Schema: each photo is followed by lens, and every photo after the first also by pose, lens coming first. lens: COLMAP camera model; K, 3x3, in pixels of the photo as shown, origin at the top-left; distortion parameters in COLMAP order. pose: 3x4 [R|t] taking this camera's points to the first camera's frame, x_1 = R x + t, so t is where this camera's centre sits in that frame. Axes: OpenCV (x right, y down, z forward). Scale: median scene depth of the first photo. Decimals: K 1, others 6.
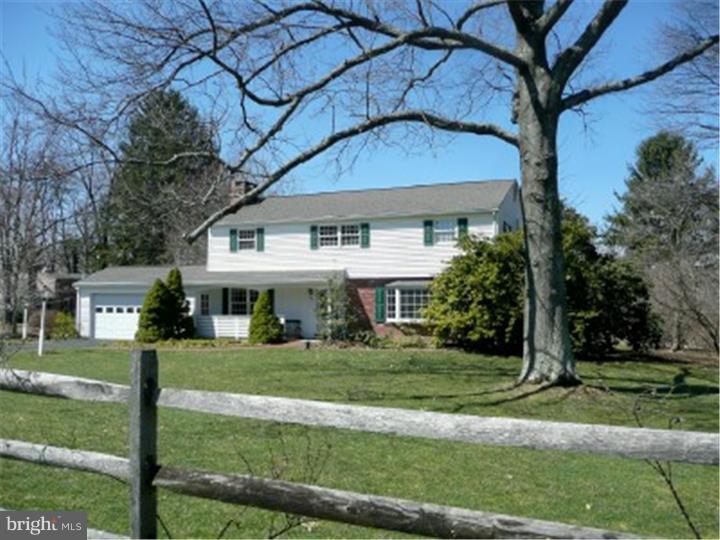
lens RADIAL K [[621.2, 0, 360.0], [0, 621.2, 270.0], [0, 0, 1]] dist [-0.000125, 0.002862]
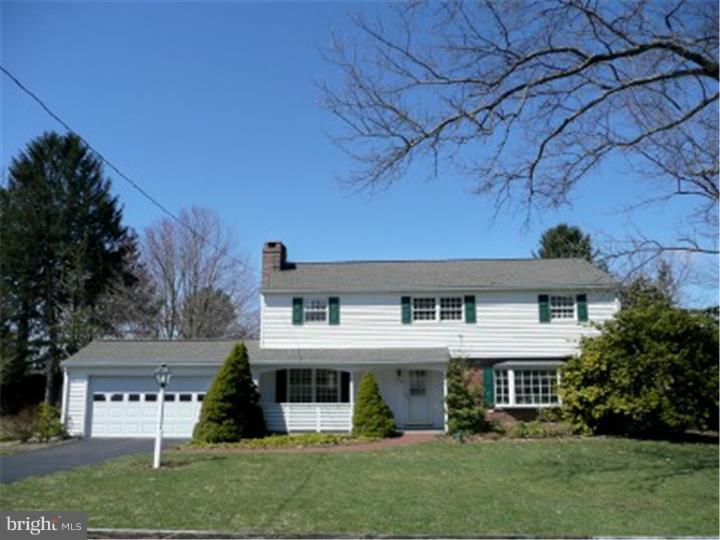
lens RADIAL K [[591.2, 0, 358.9], [0, 591.2, 247.8], [0, 0, 1]] dist [-0.009046, -0.001706]
pose [[0.944667, 0.065589, 0.321408, -0.418482], [-0.010274, 0.985242, -0.170858, 0.004452], [-0.327871, 0.158102, 0.931399, 0.228603]]
